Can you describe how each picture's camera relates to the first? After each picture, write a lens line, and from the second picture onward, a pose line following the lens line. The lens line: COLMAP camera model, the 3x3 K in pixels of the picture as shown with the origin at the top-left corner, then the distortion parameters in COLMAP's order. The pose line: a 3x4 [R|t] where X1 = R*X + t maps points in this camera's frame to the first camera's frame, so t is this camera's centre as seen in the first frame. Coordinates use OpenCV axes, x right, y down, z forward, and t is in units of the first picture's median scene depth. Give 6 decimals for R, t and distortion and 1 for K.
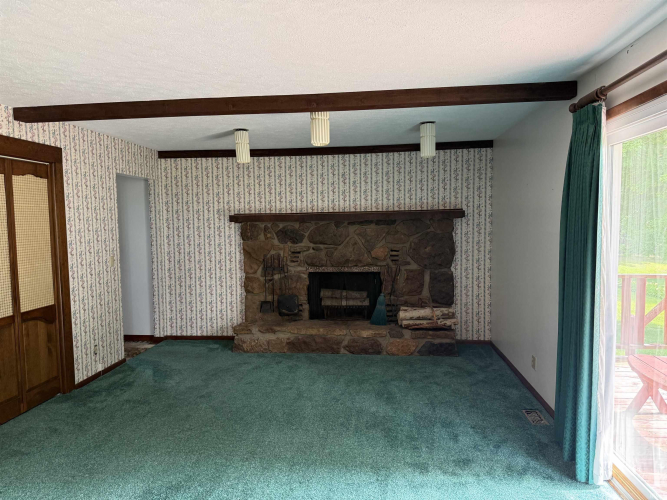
lens RADIAL K [[472.5, 0, 328.3], [0, 472.5, 250.2], [0, 0, 1]] dist [0.063936, -0.066461]
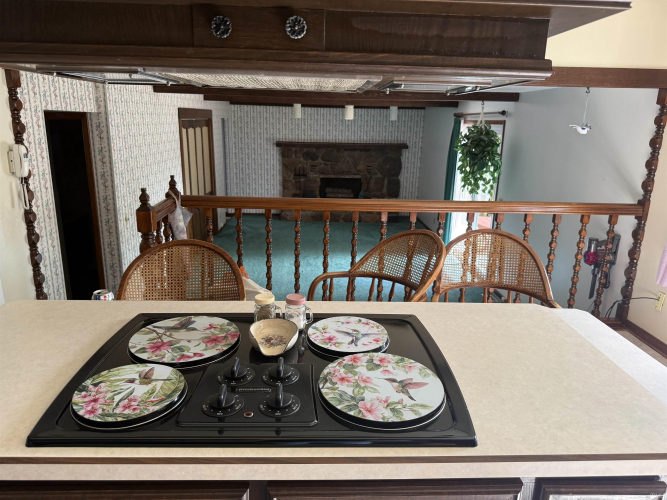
lens RADIAL K [[472.5, 0, 334.4], [0, 472.5, 252.4], [0, 0, 1]] dist [0.063936, -0.066461]
pose [[0.988734, -0.002561, 0.149659, -0.256755], [-0.028703, 0.978054, 0.206366, -0.046377], [-0.146903, -0.208337, 0.966962, -0.776441]]
